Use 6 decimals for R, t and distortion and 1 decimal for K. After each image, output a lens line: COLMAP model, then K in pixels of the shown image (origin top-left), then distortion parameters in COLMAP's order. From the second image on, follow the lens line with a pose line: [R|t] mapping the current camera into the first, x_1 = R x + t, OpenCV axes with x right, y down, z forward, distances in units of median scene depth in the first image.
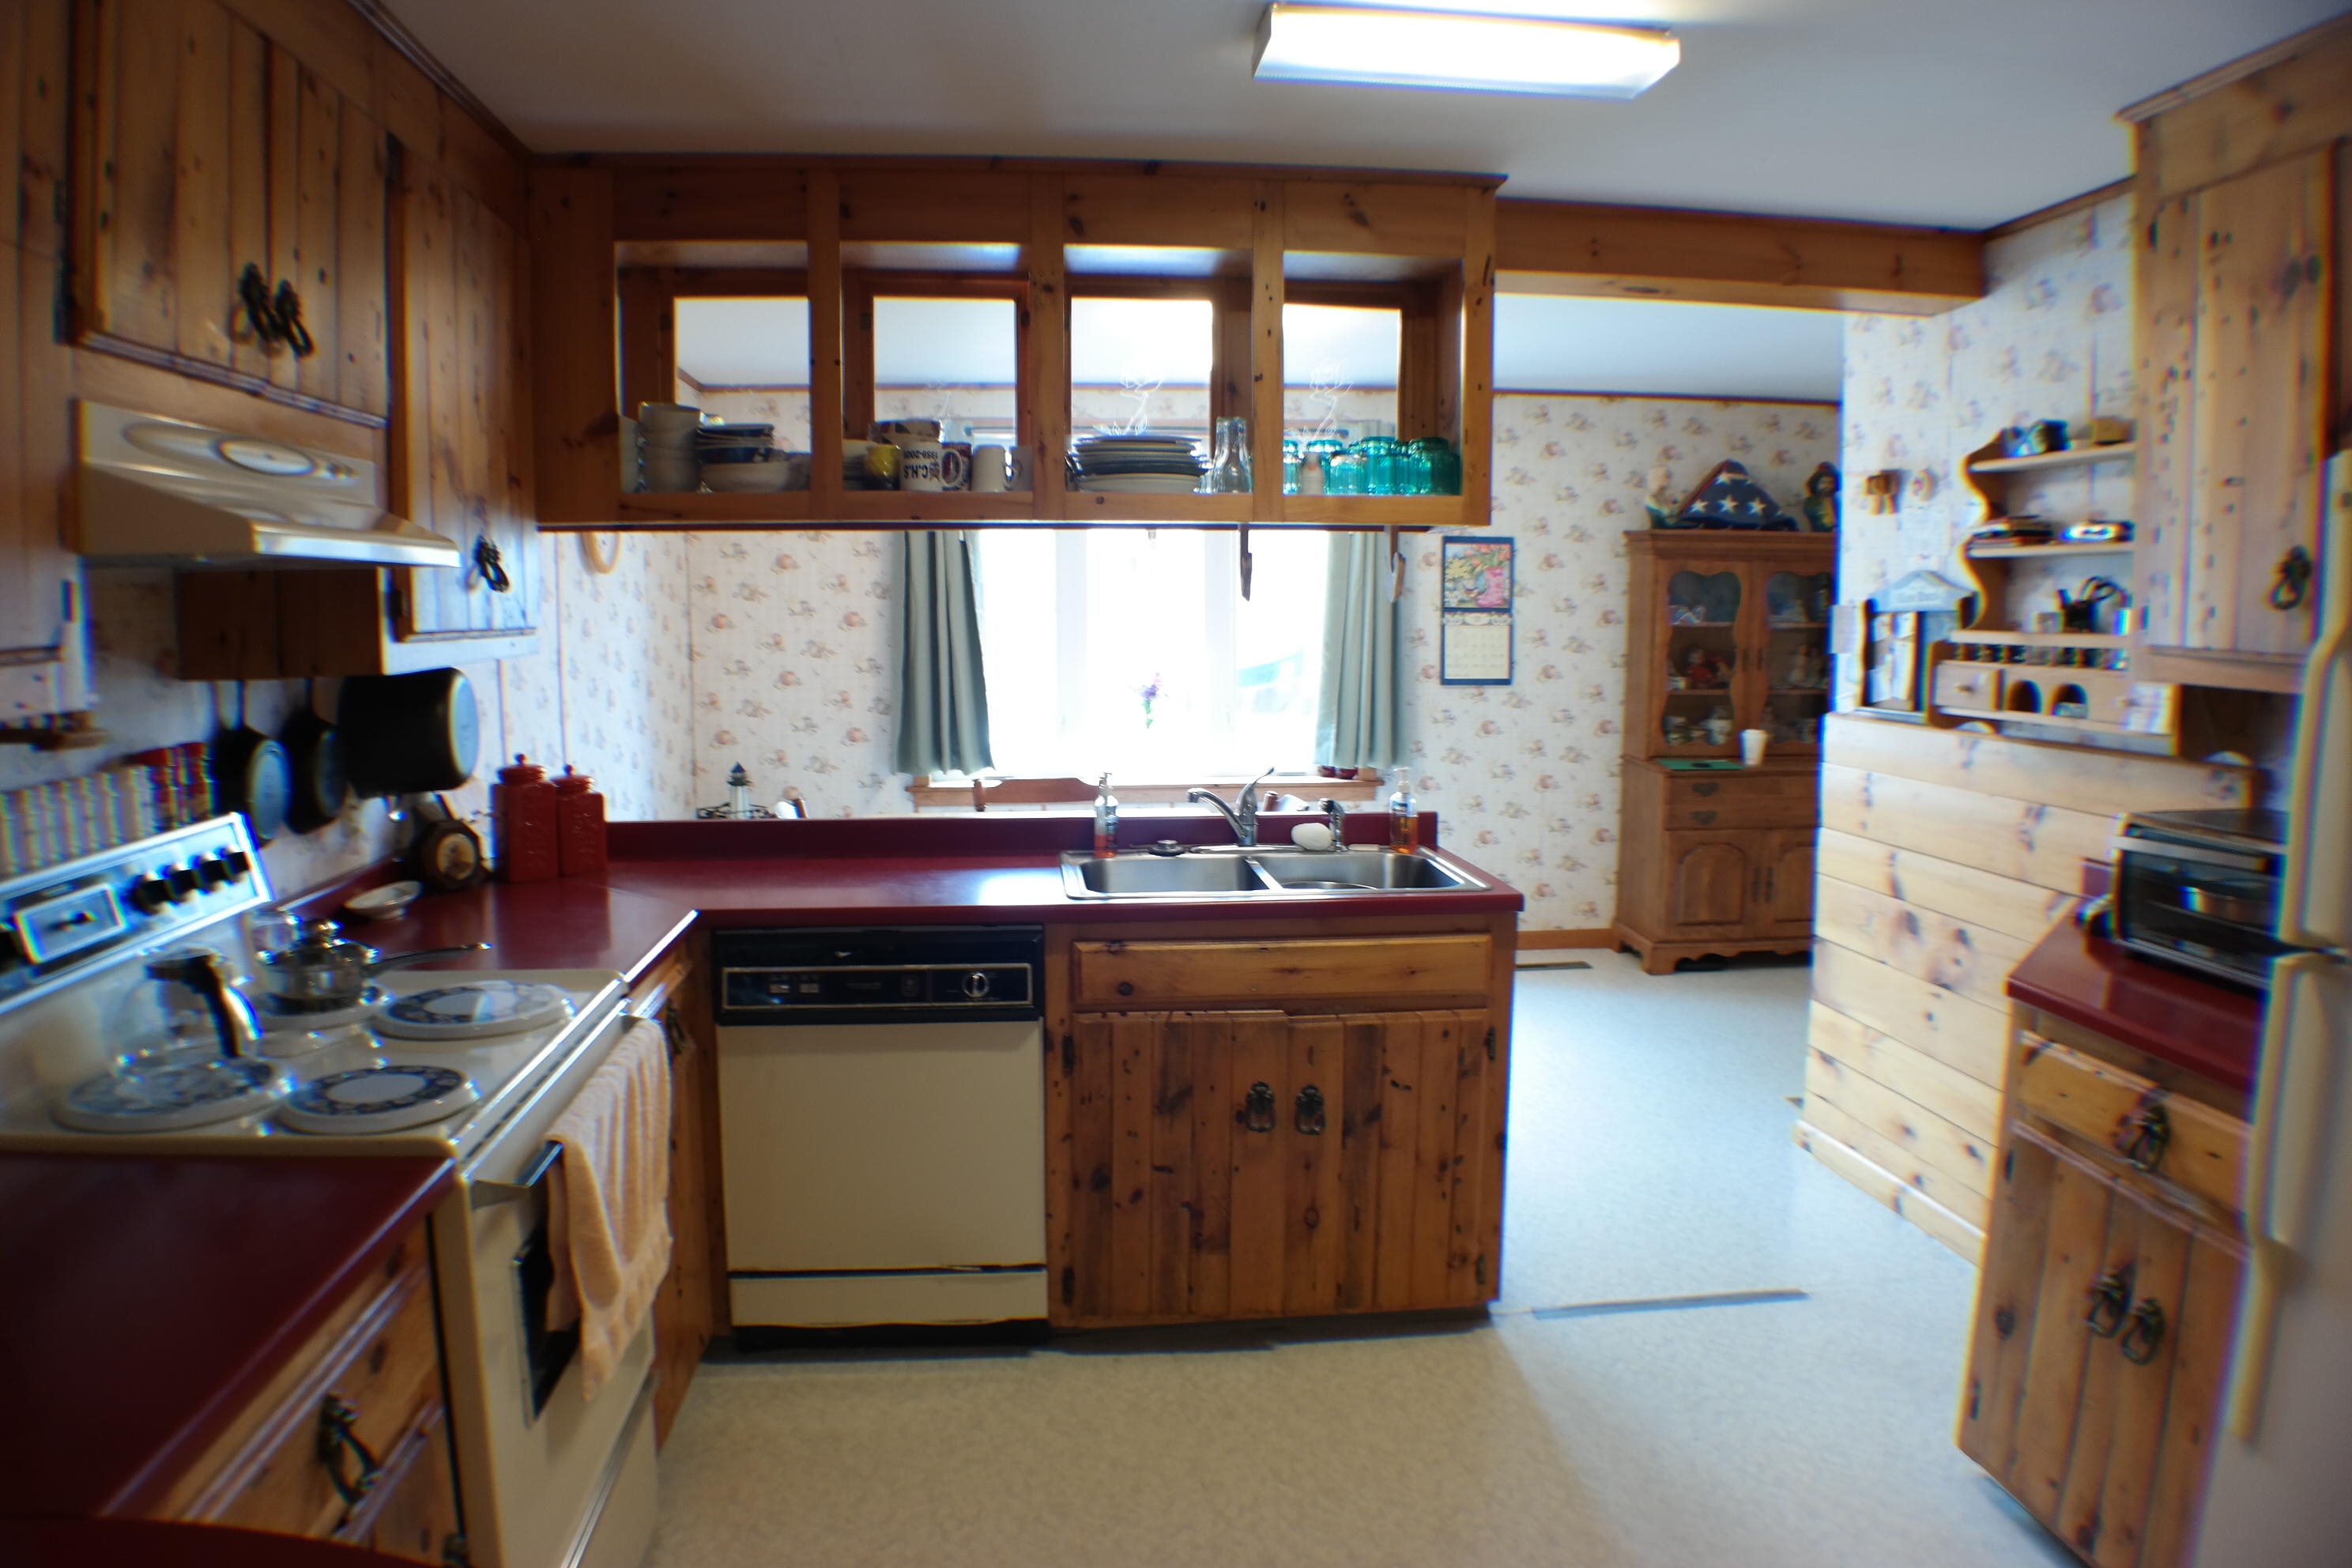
lens RADIAL K [[1559.5, 0, 1176.4], [0, 1559.5, 774.2], [0, 0, 1]] dist [-0.123850, 0.004282]
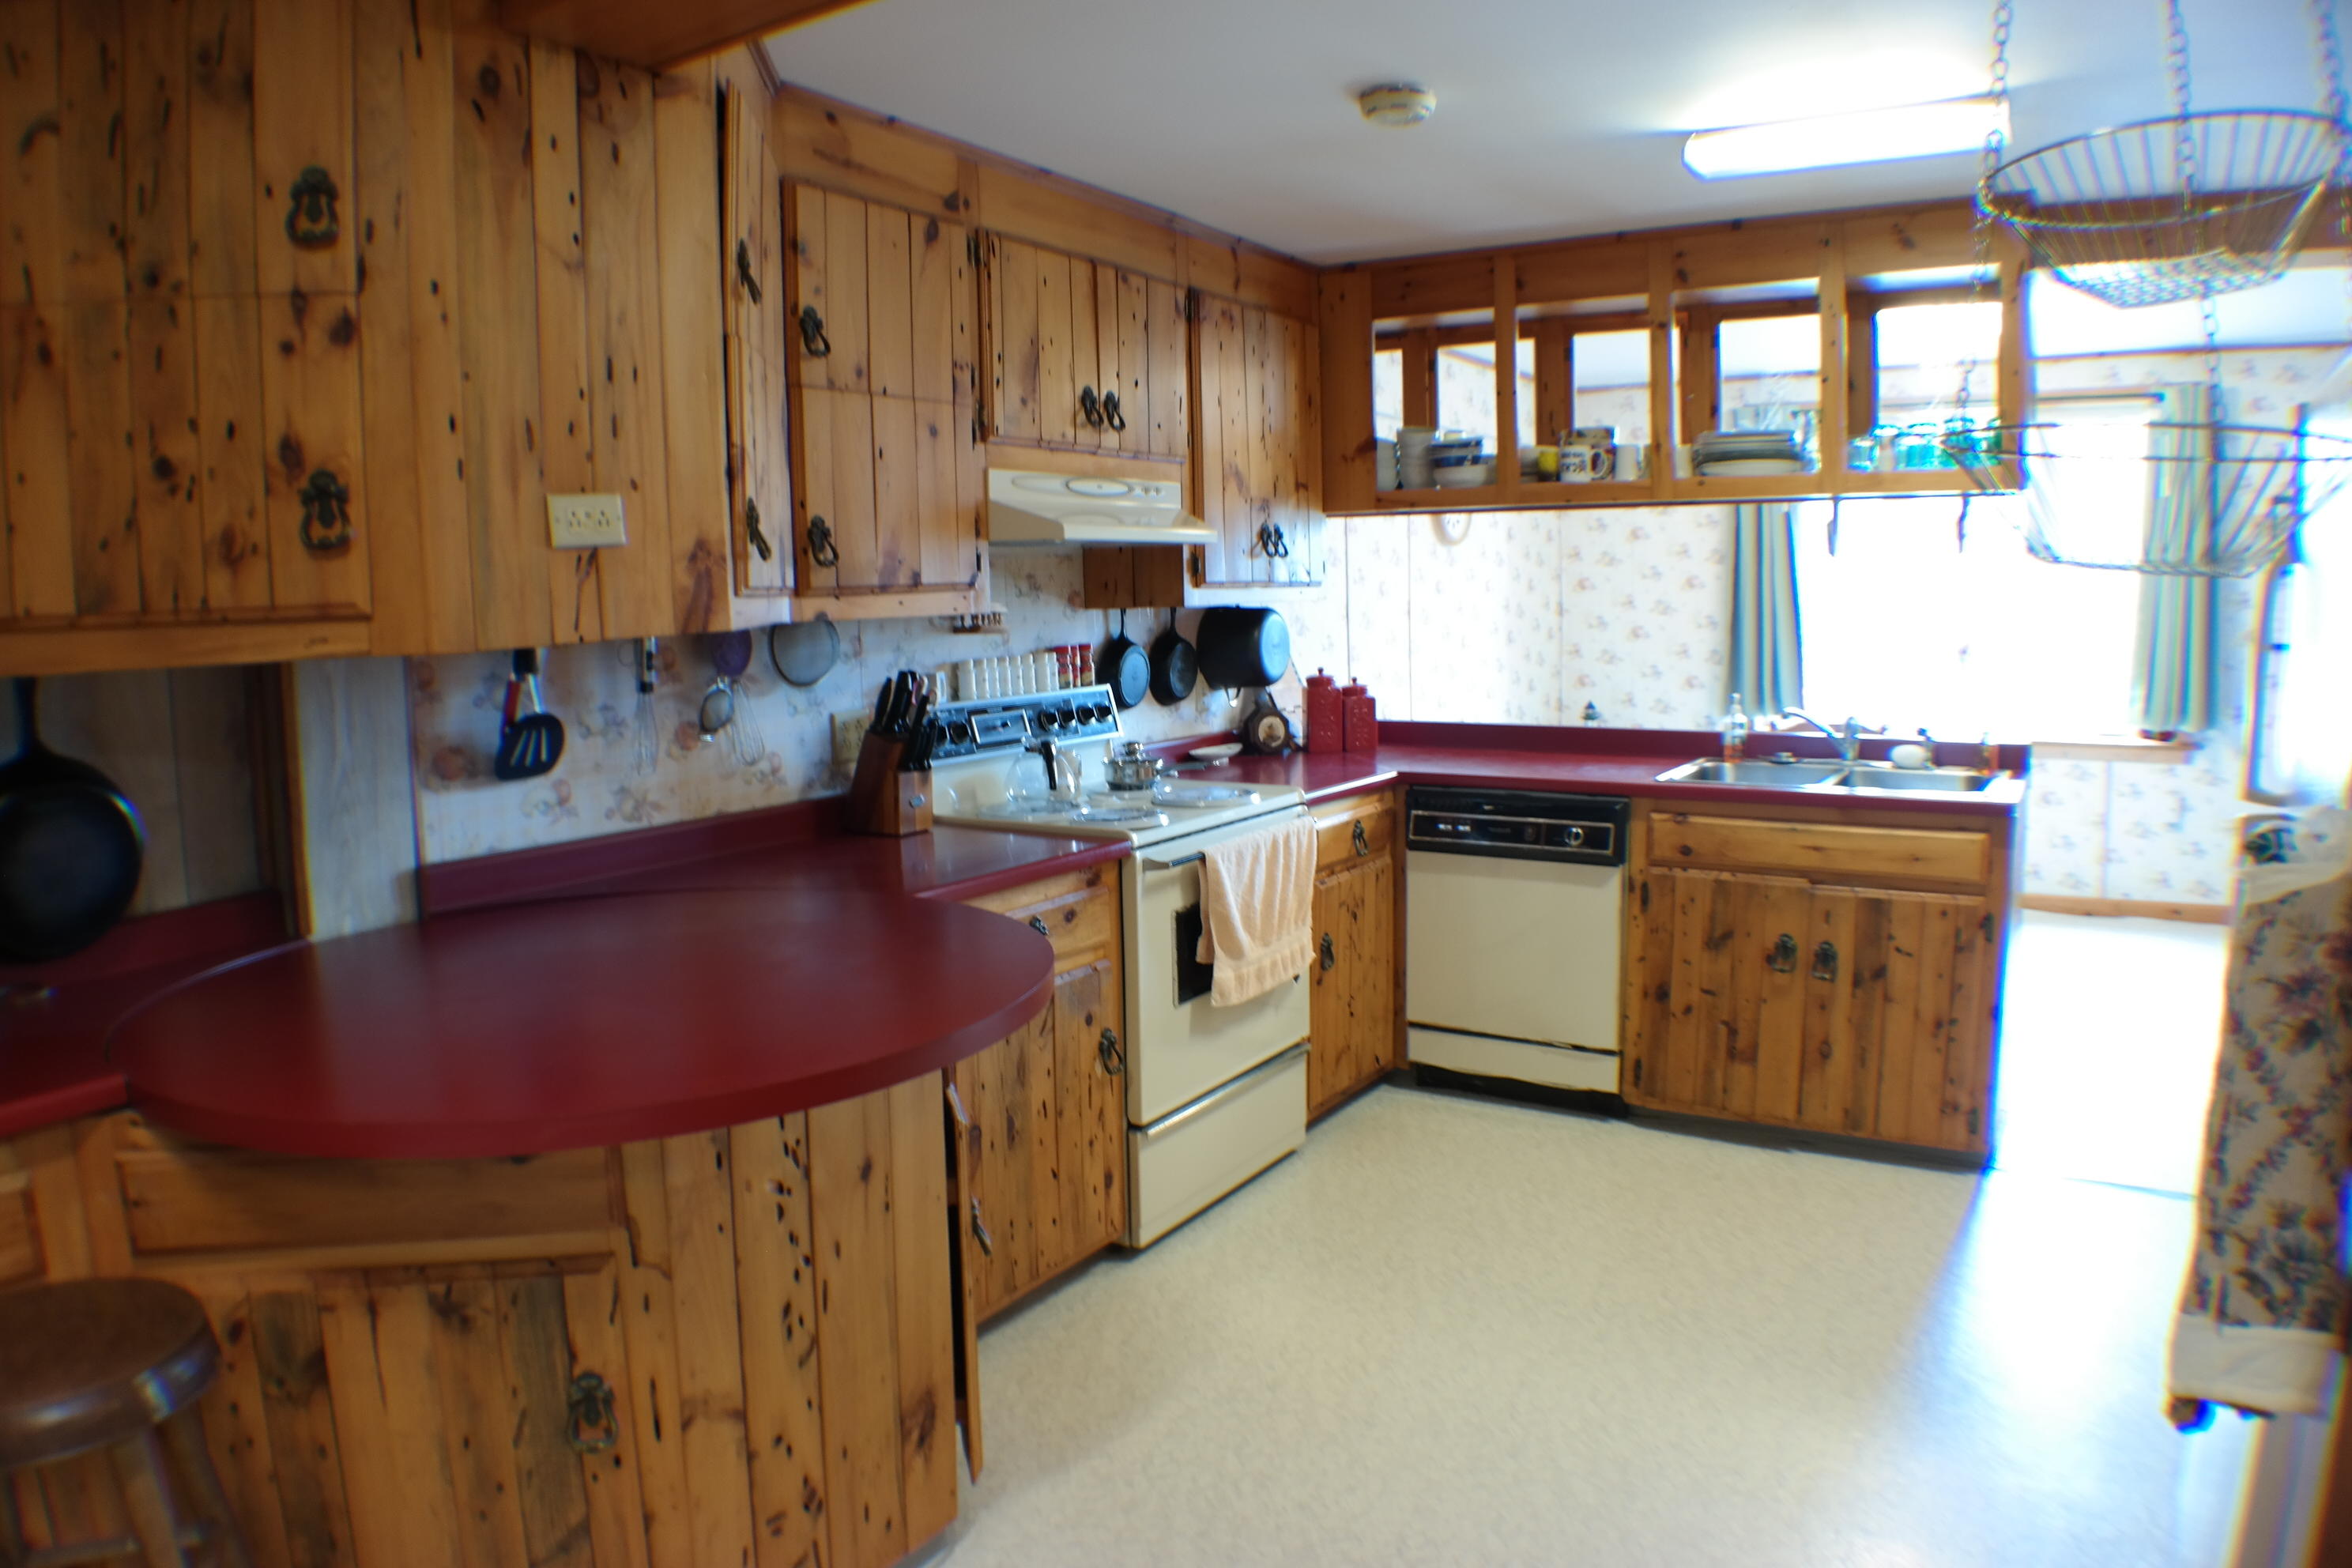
lens RADIAL K [[1588.7, 0, 1176.0], [0, 1588.7, 784.0], [0, 0, 1]] dist [-0.115077, 0.000999]
pose [[0.780847, 0.062031, -0.621635, 0.451305], [-0.048827, 0.998074, 0.038263, 0.050347], [0.622811, 0.000475, 0.782372, -0.317669]]
